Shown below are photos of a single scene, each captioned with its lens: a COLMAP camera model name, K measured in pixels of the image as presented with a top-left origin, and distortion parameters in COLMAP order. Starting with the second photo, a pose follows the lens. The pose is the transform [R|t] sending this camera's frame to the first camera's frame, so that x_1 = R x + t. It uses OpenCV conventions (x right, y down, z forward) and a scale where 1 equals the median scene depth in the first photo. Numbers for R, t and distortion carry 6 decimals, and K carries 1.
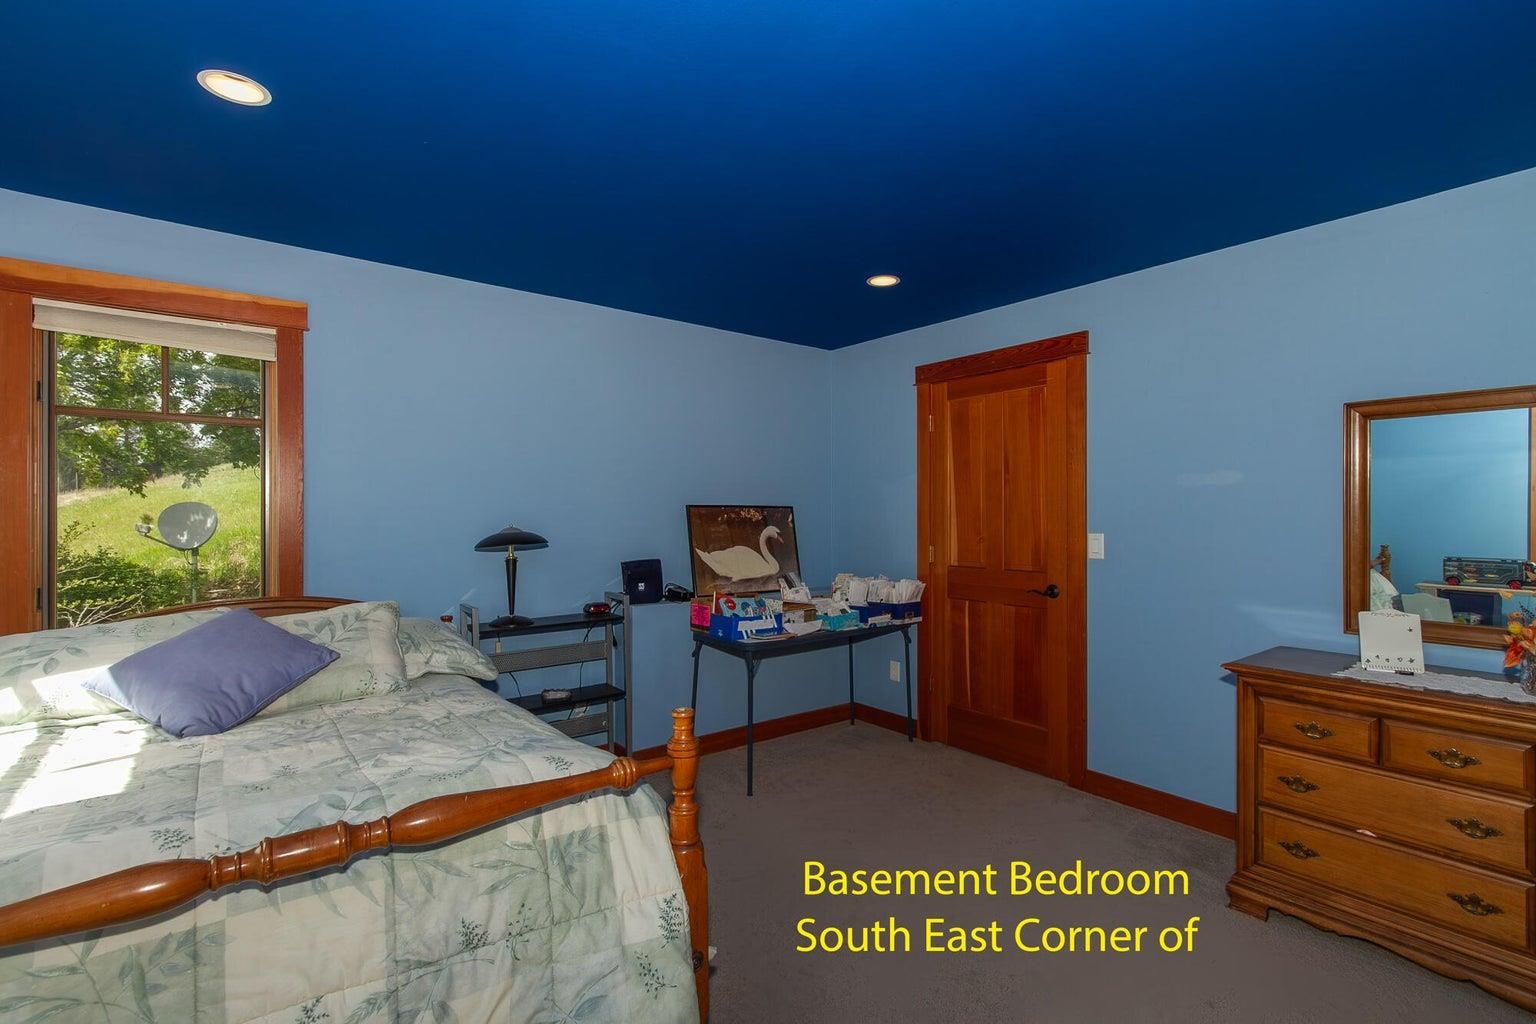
lens RADIAL K [[699.8, 0, 768.0], [0, 699.8, 512.0], [0, 0, 1]] dist [-0.000752, 0.000092]
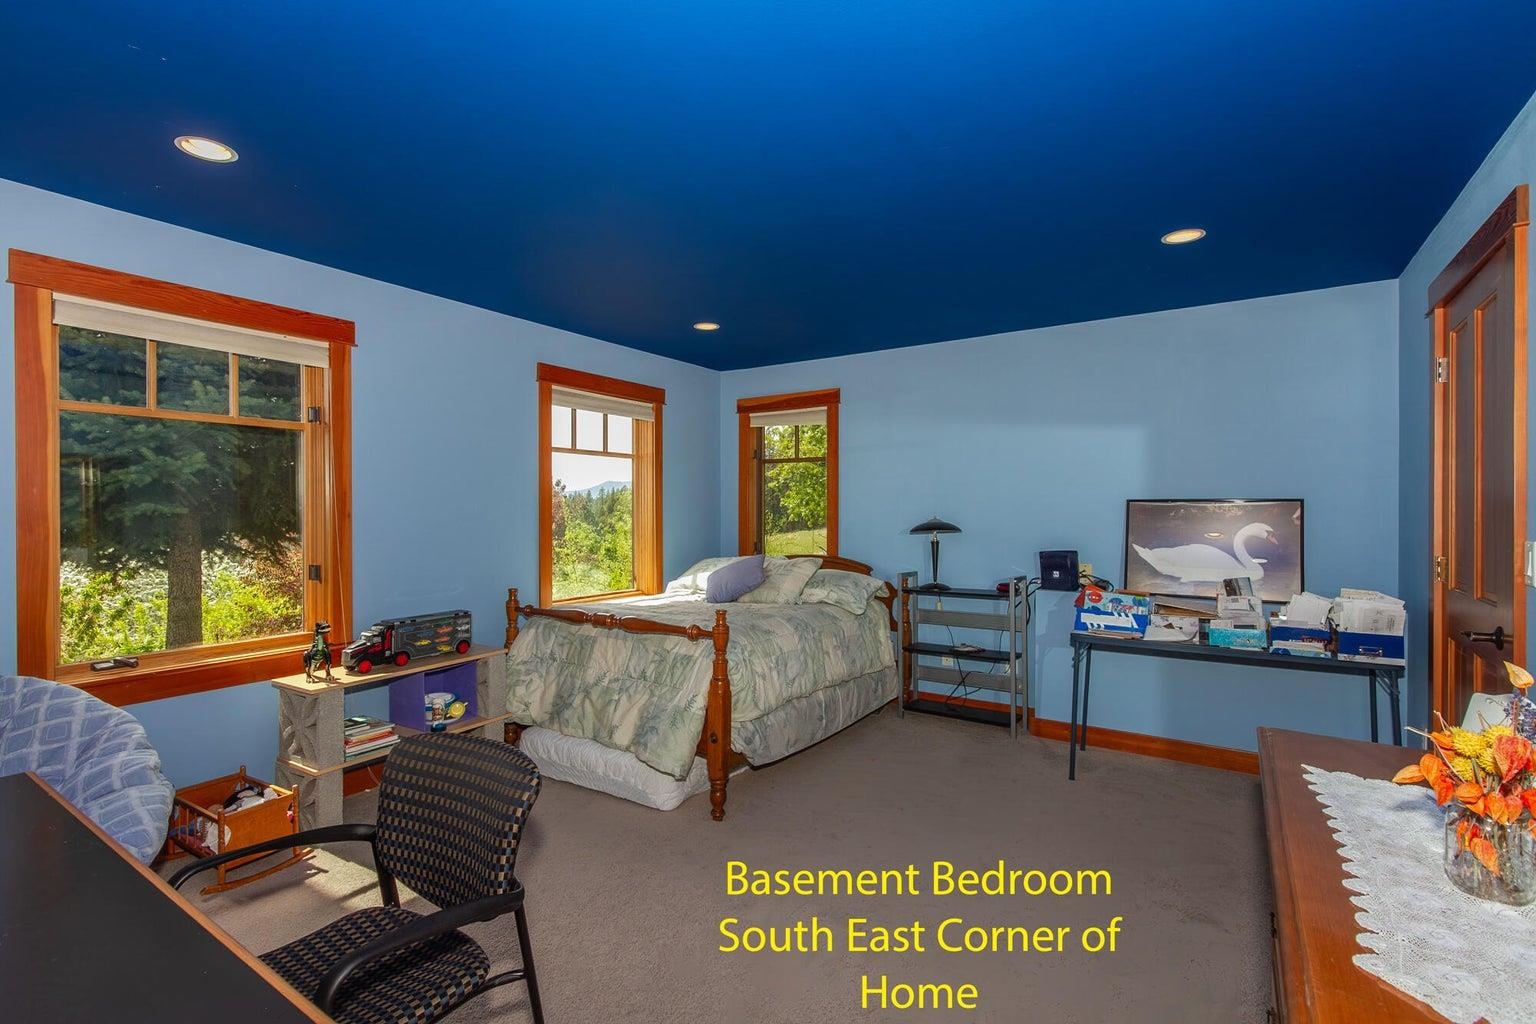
lens RADIAL K [[699.8, 0, 768.0], [0, 699.8, 512.0], [0, 0, 1]] dist [-0.000752, 0.000092]
pose [[0.322736, 0.002899, -0.946484, 0.754943], [0.001289, 0.999993, 0.003502, 0.004141], [0.946488, -0.002350, 0.322730, 0.223868]]
